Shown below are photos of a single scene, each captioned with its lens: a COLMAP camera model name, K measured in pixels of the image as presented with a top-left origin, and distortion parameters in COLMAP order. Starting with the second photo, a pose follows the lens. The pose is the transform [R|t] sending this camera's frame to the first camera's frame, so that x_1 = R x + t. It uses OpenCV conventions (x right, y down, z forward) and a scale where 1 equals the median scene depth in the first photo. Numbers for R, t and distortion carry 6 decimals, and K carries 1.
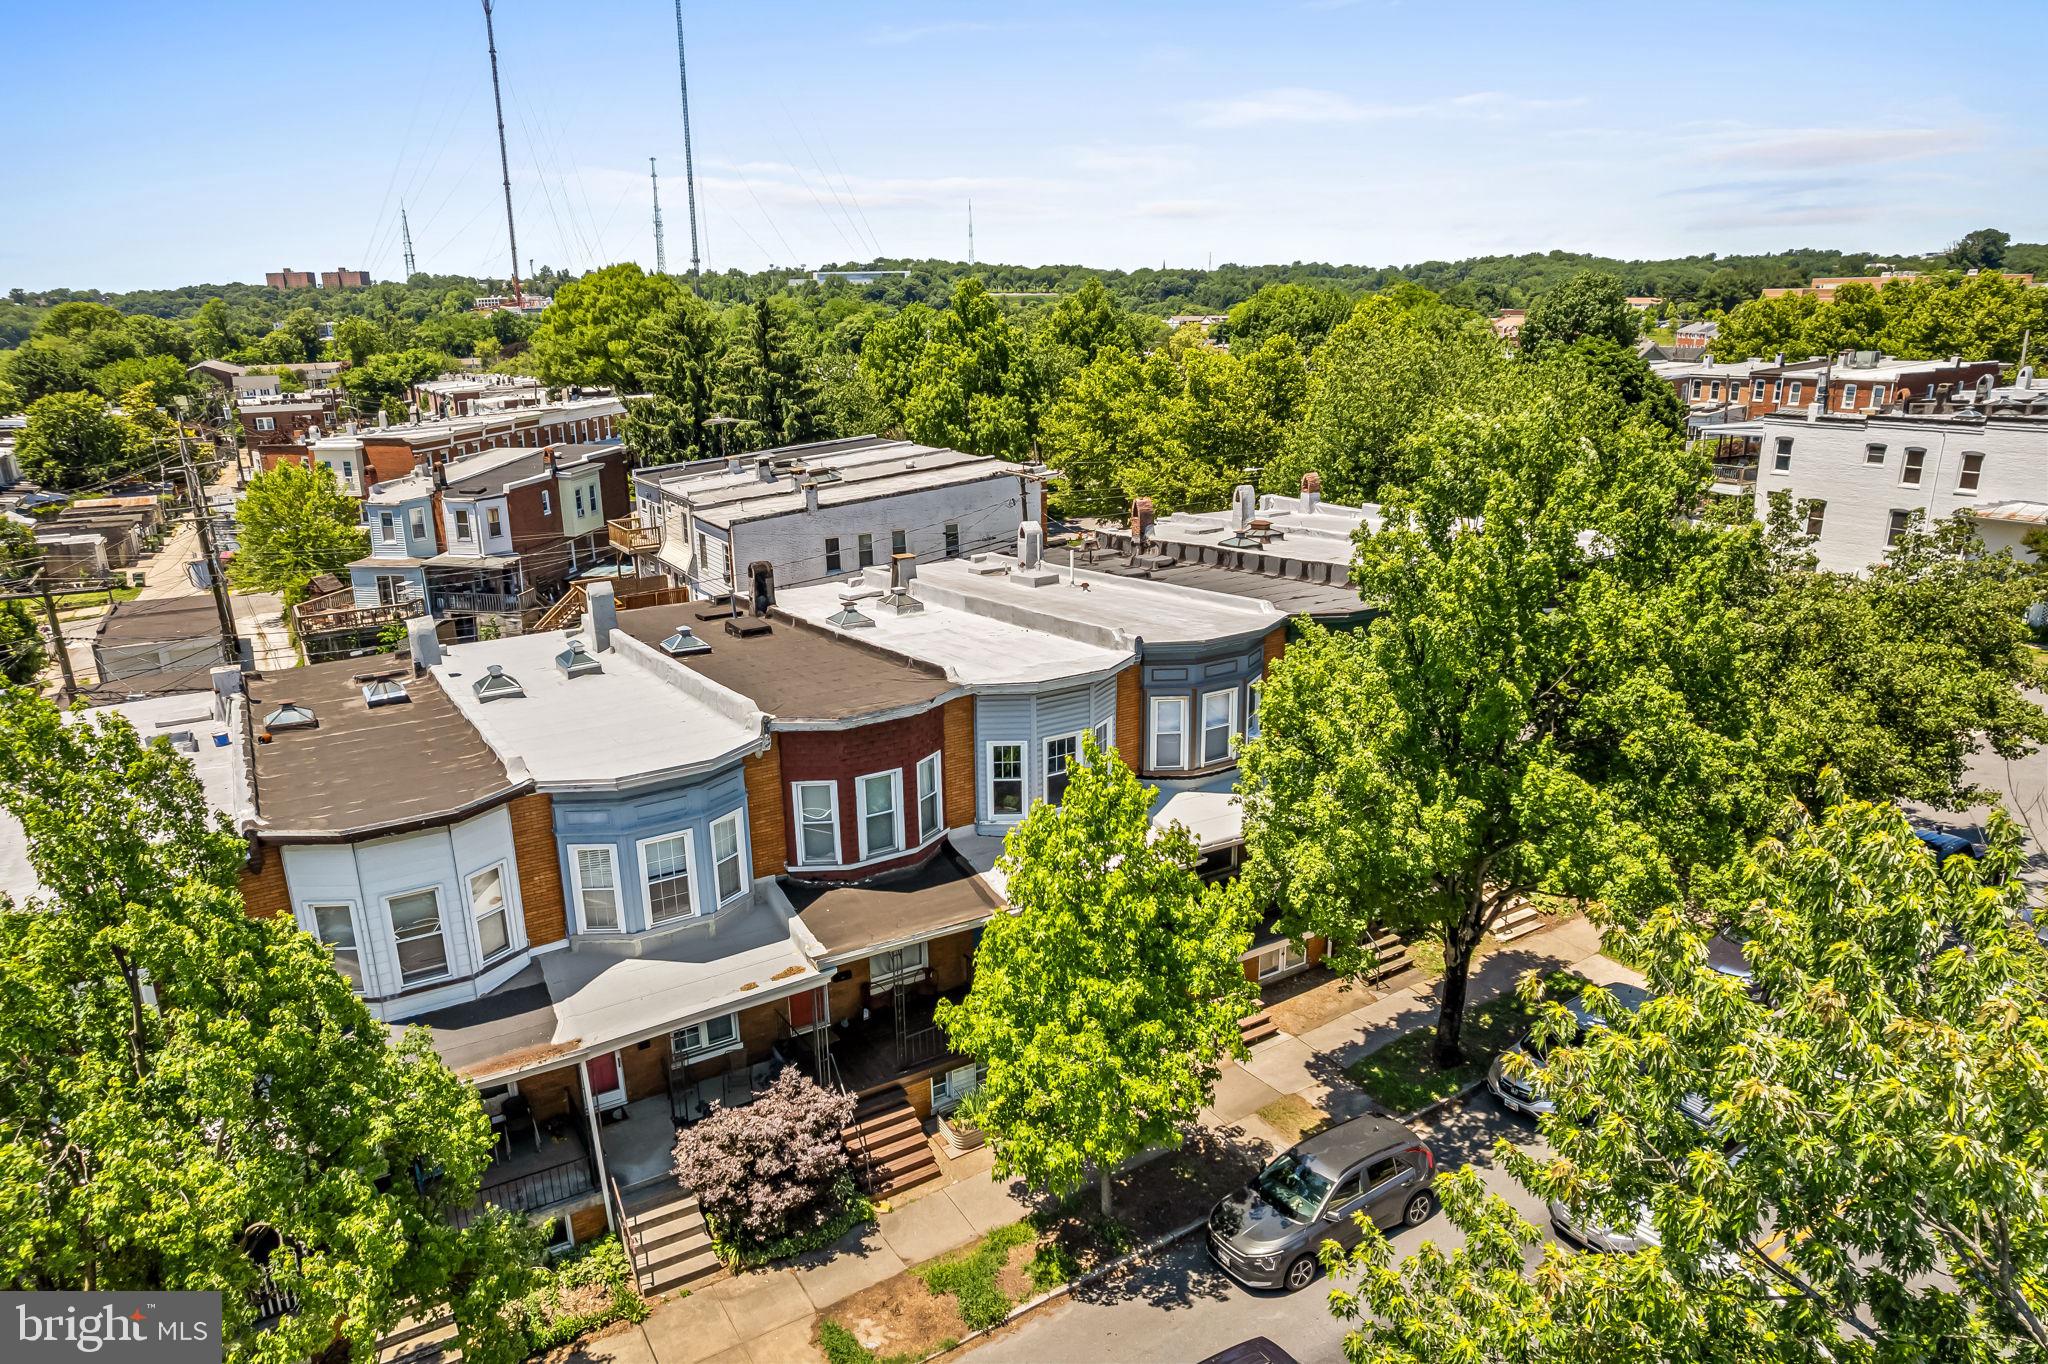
lens RADIAL K [[1311.1, 0, 1017.7], [0, 1311.1, 689.7], [0, 0, 1]] dist [-0.078982, 0.066401]
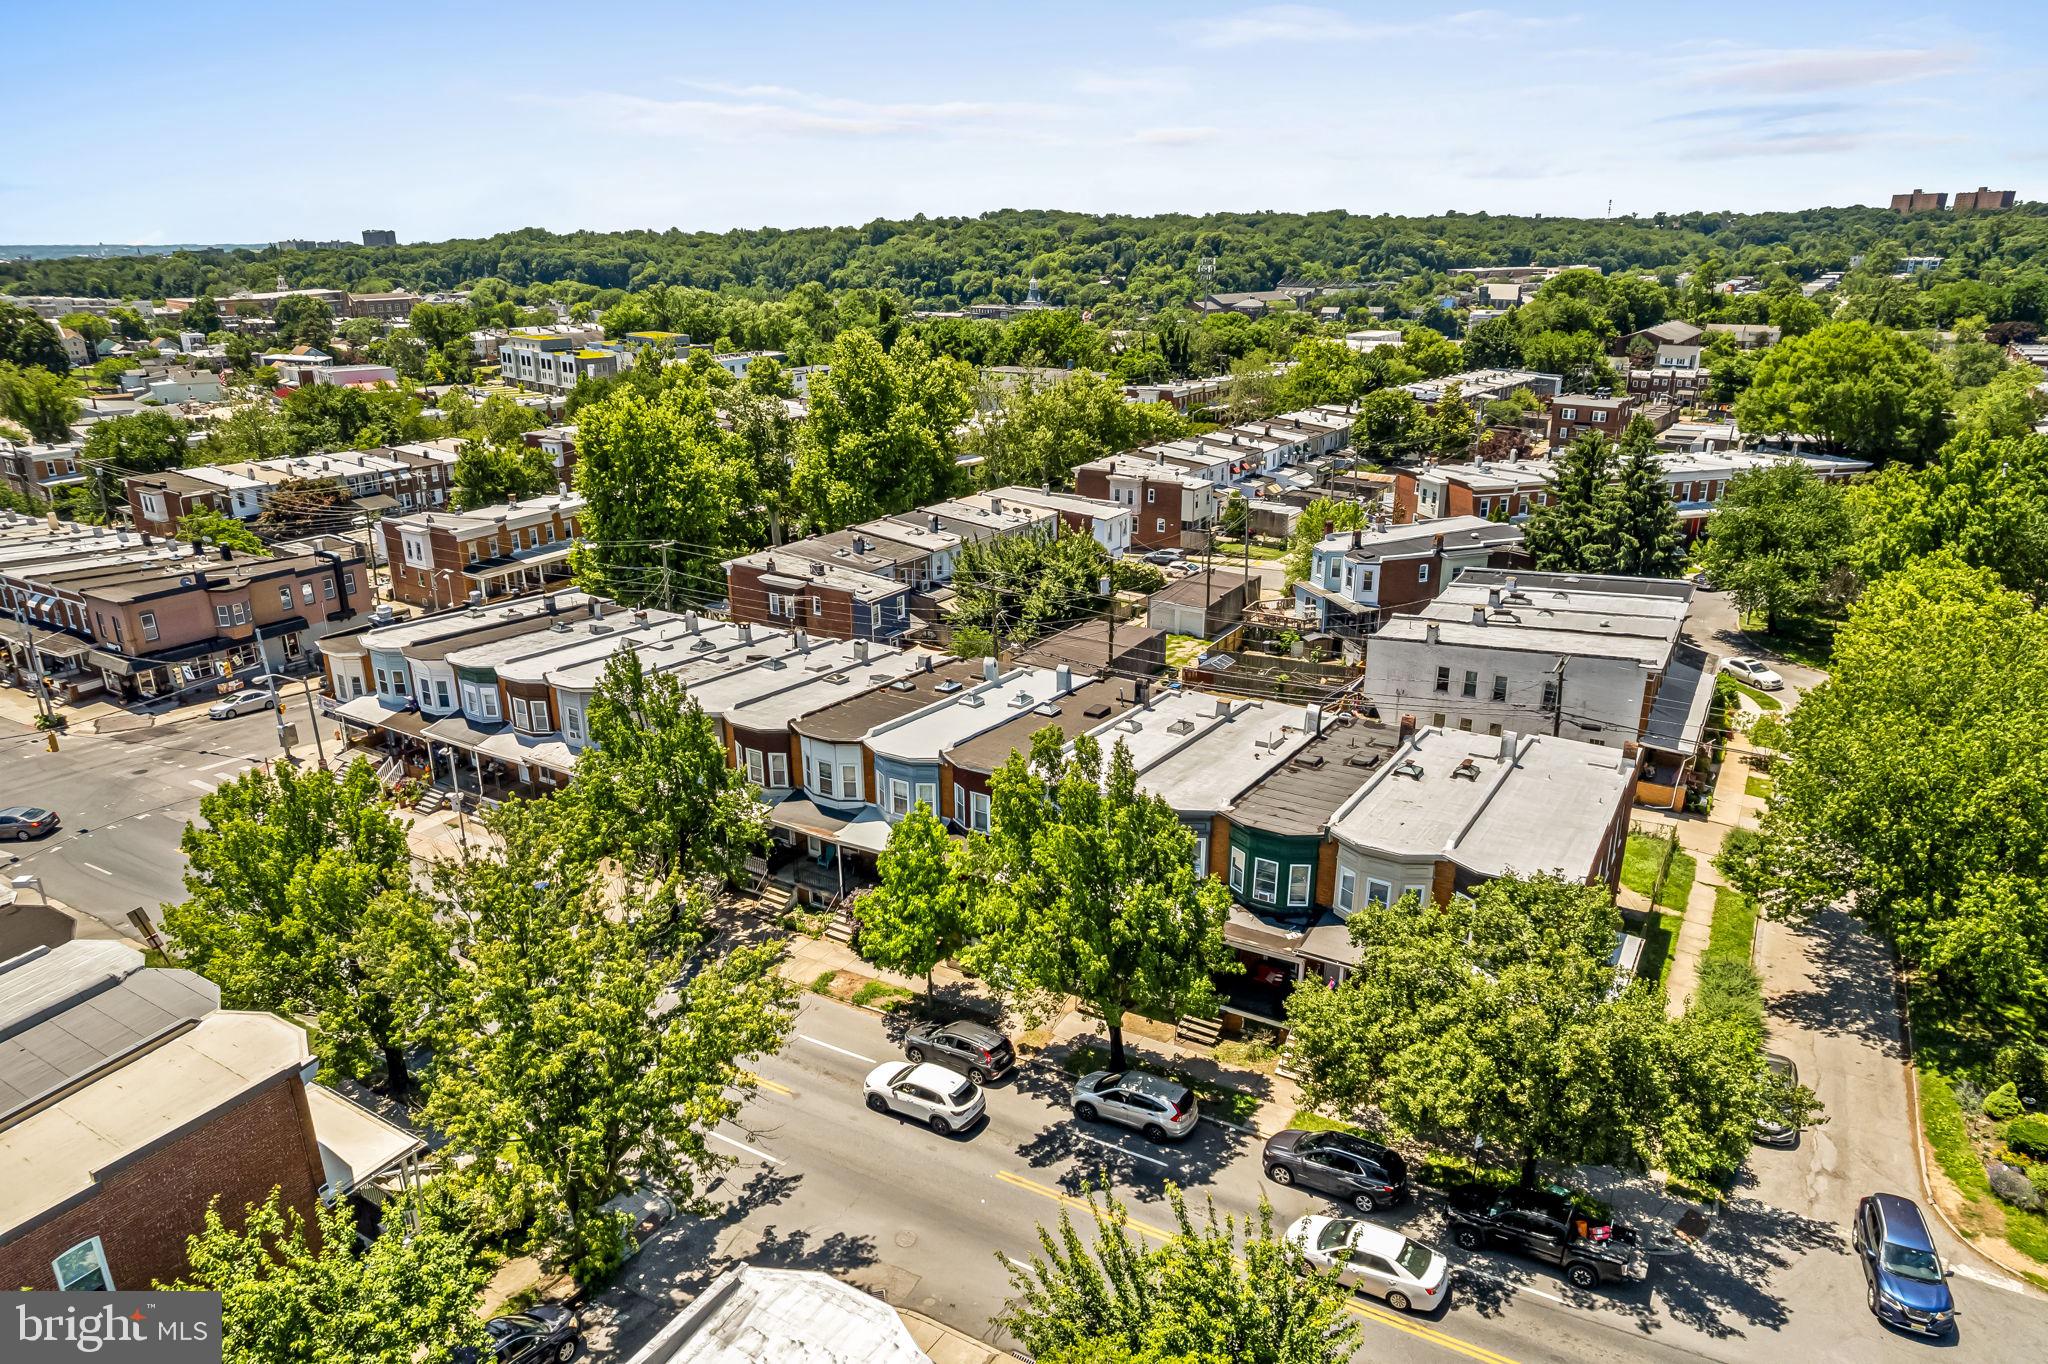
lens RADIAL K [[1311.1, 0, 1017.7], [0, 1311.1, 689.7], [0, 0, 1]] dist [-0.078982, 0.066401]
pose [[0.455878, 0.308202, -0.834977, 1.257679], [-0.254852, 0.944053, 0.209321, -0.426370], [0.852775, 0.117371, 0.508919, -0.059093]]
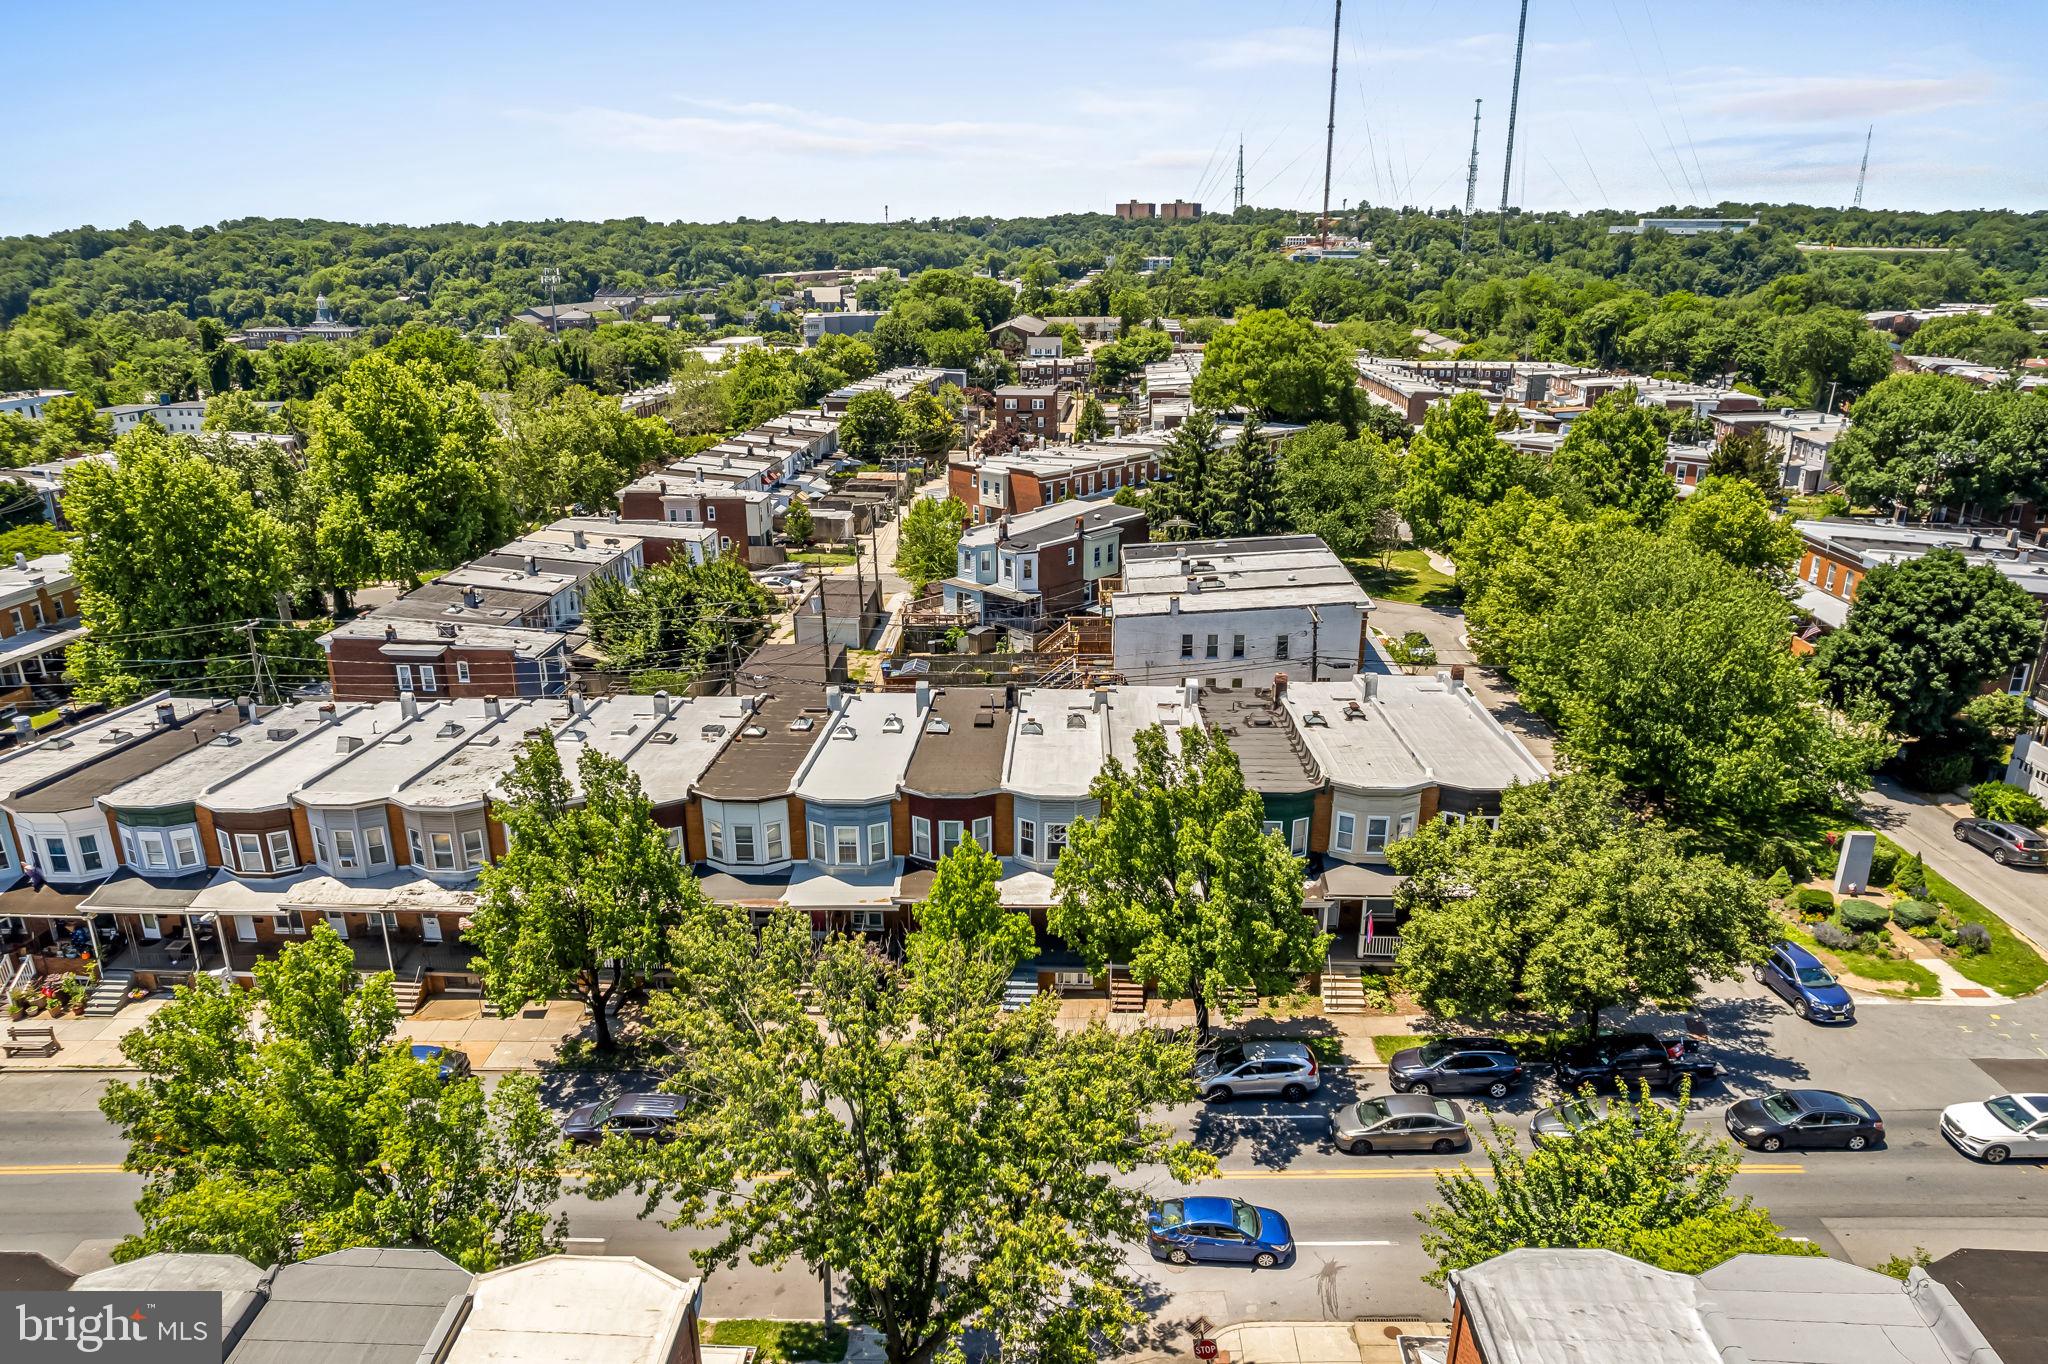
lens RADIAL K [[1328.4, 0, 1016.7], [0, 1328.4, 693.4], [0, 0, 1]] dist [-0.067135, 0.050651]
pose [[0.831988, 0.195307, -0.519279, 0.770677], [-0.169190, 0.980721, 0.097786, -0.267433], [0.528366, 0.006500, 0.848992, -0.548638]]
